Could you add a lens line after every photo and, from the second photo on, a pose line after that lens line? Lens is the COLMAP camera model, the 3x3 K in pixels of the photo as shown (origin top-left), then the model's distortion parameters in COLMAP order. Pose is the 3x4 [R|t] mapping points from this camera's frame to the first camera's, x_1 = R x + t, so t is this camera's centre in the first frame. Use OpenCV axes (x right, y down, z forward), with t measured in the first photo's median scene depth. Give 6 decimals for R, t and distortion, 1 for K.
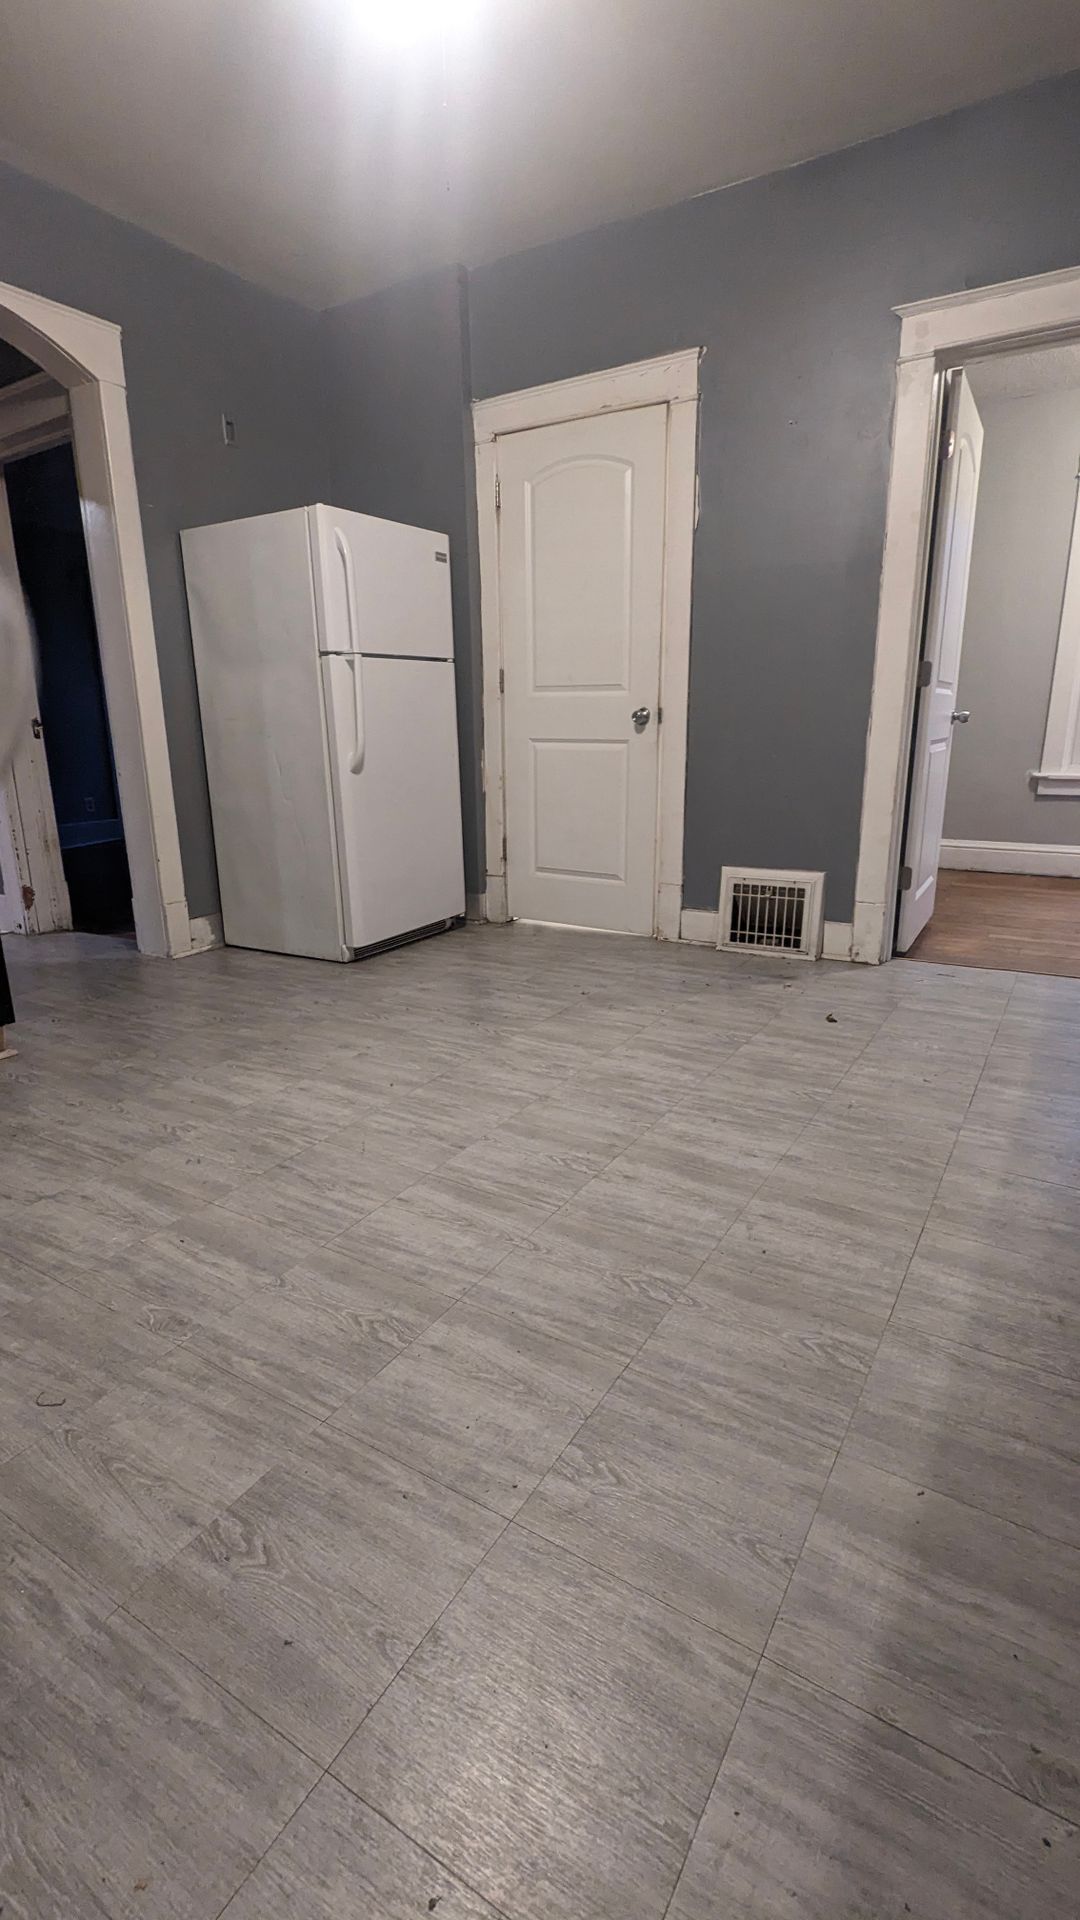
lens RADIAL K [[901.7, 0, 540.0], [0, 901.7, 960.0], [0, 0, 1]] dist [-0.003190, 0.000066]
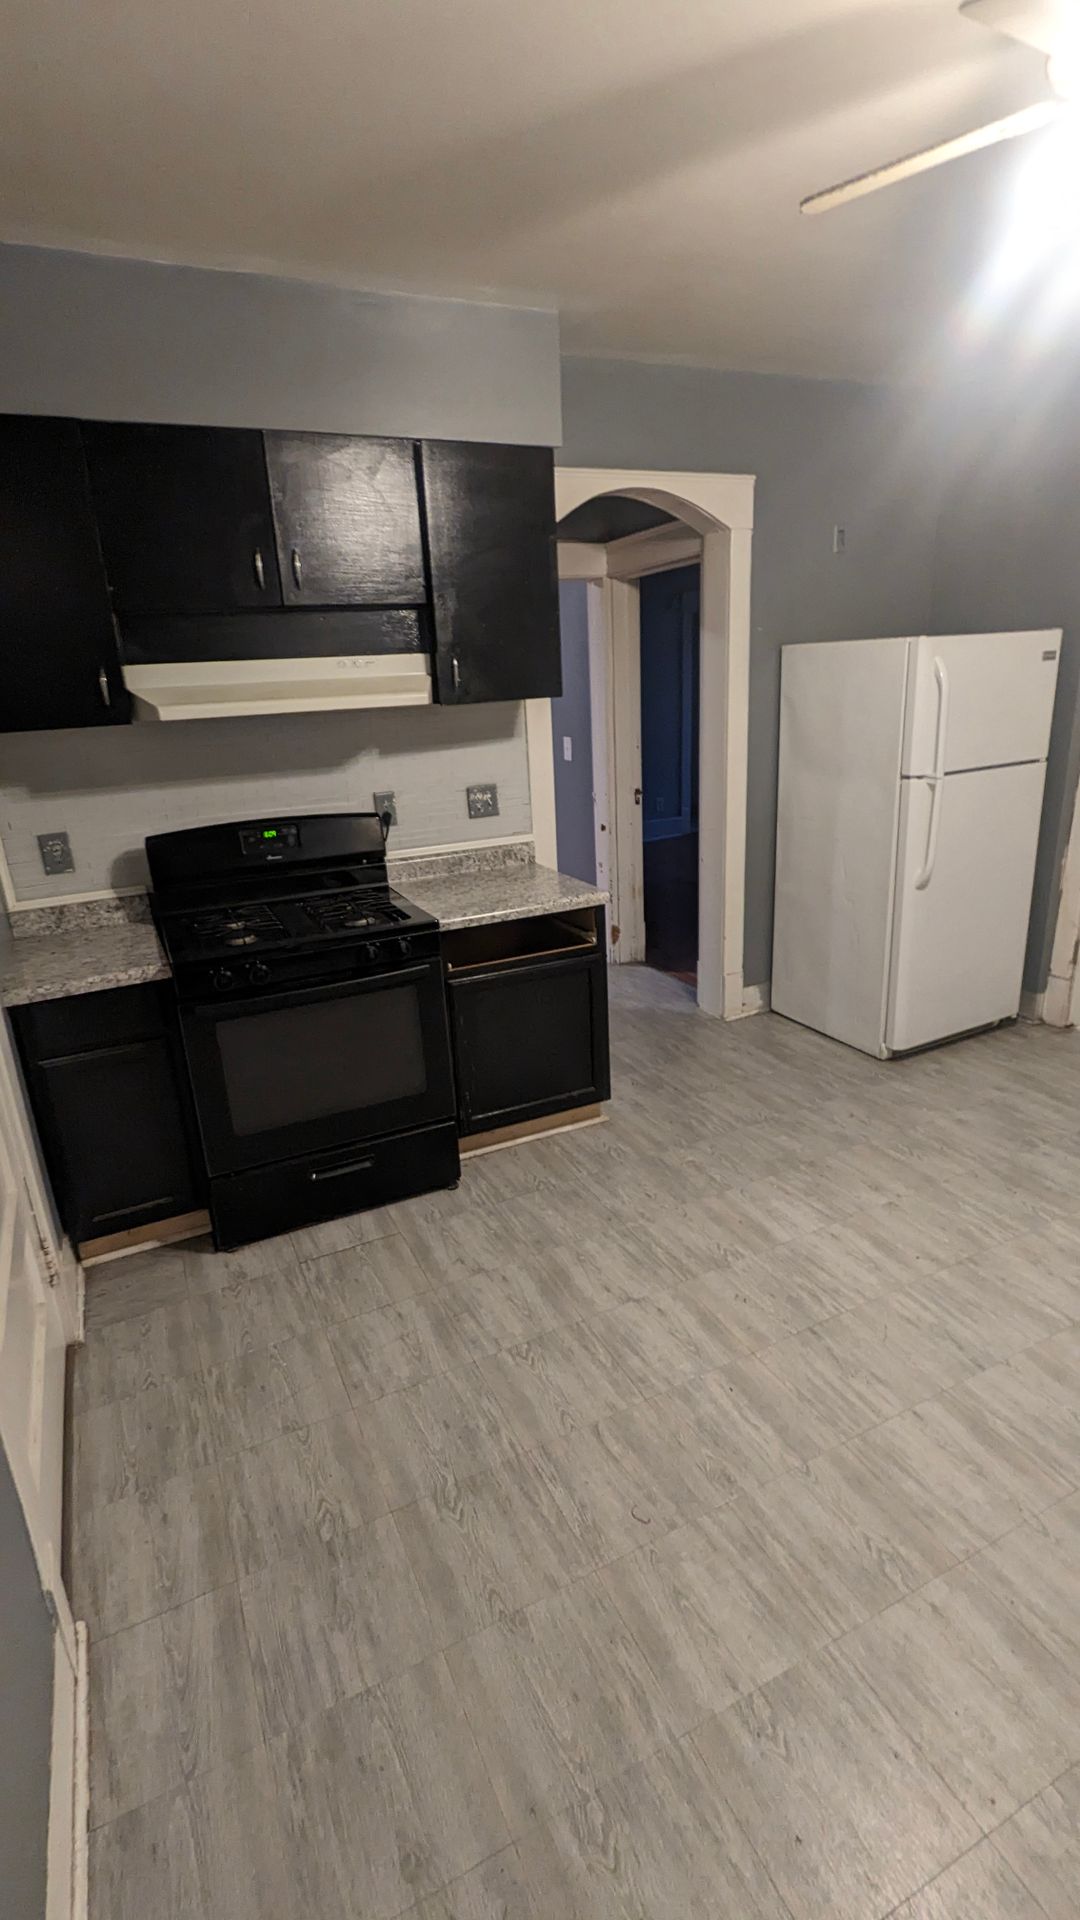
lens RADIAL K [[901.7, 0, 540.0], [0, 901.7, 960.0], [0, 0, 1]] dist [-0.003190, 0.000066]
pose [[0.841477, 0.144156, -0.520706, -0.034466], [-0.103687, 0.988922, 0.106219, -0.276149], [0.530250, -0.035390, 0.847102, -0.138518]]
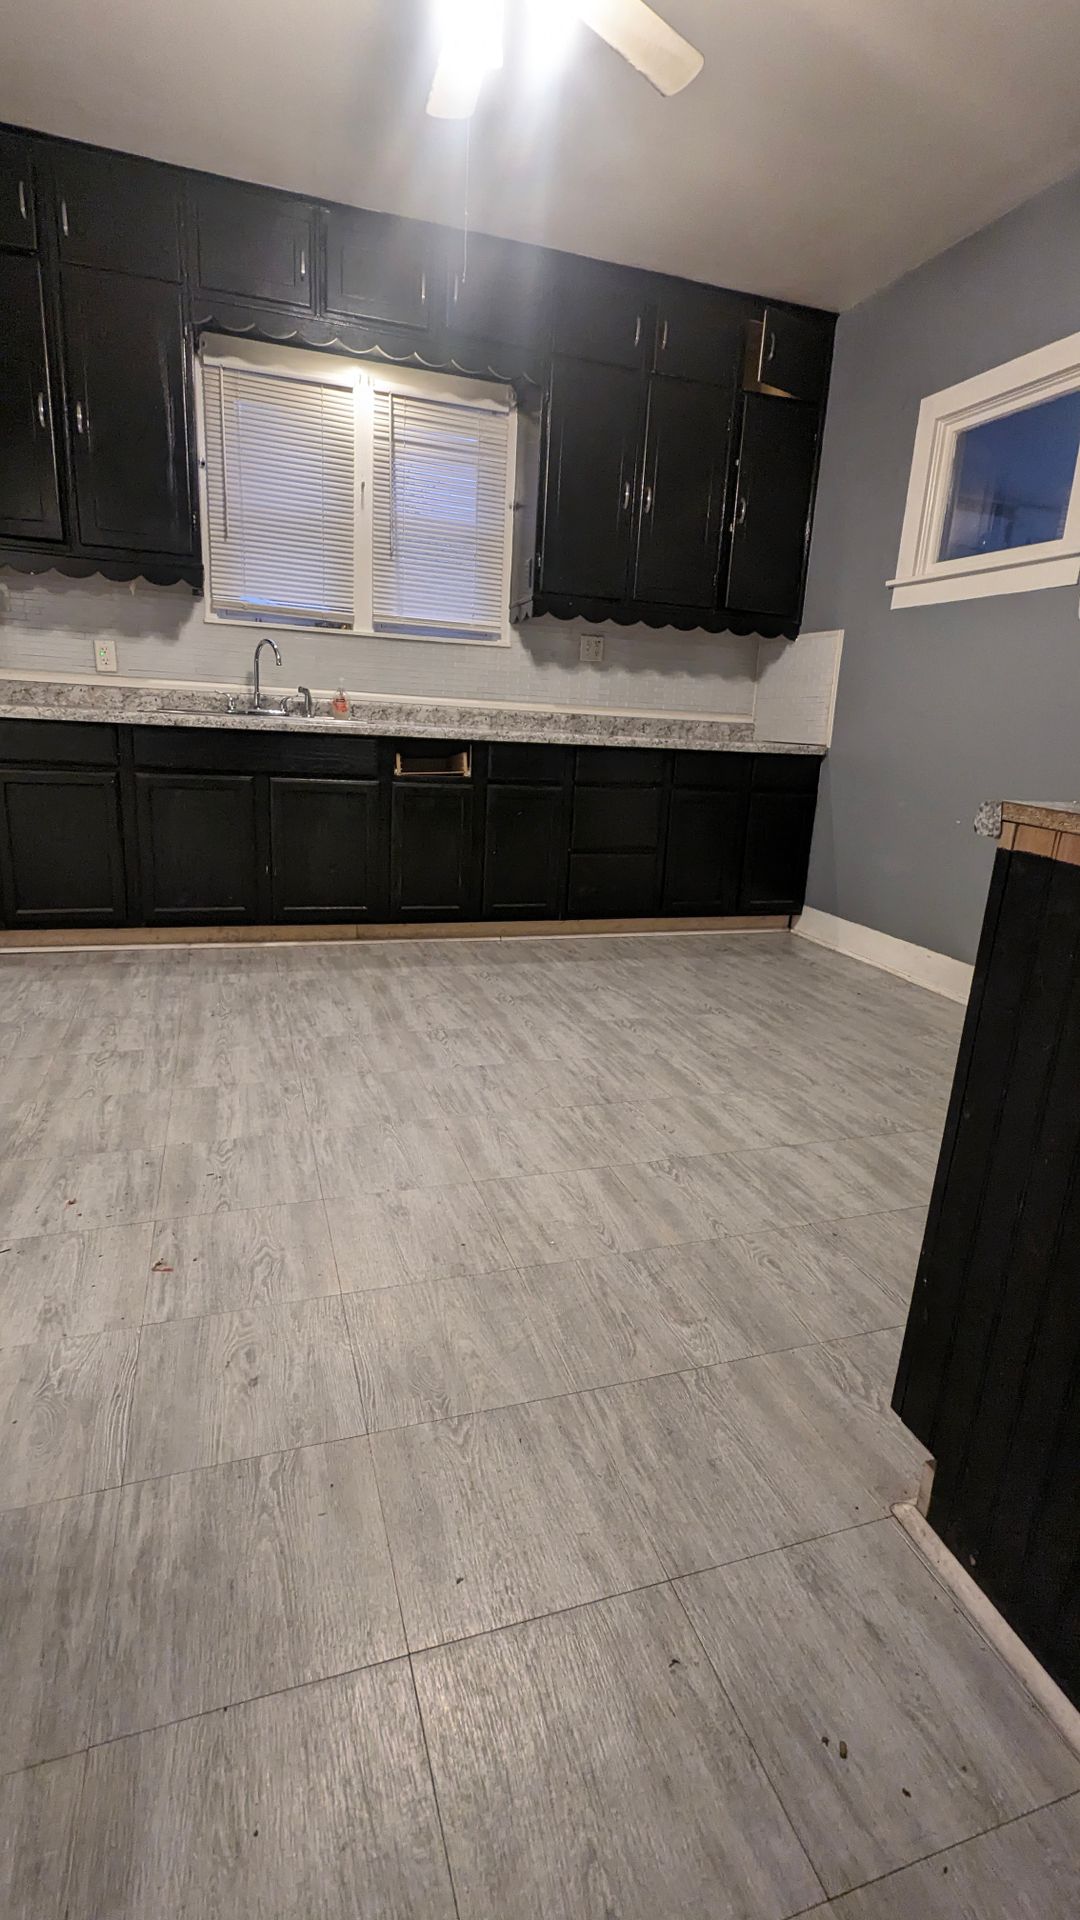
lens RADIAL K [[912.1, 0, 540.0], [0, 912.1, 960.0], [0, 0, 1]] dist [-0.001011, 0.000010]
pose [[-0.770168, -0.189729, 0.608970, -0.749260], [0.126953, 0.890037, 0.437855, -0.391680], [-0.625079, 0.414532, -0.661392, 1.450053]]
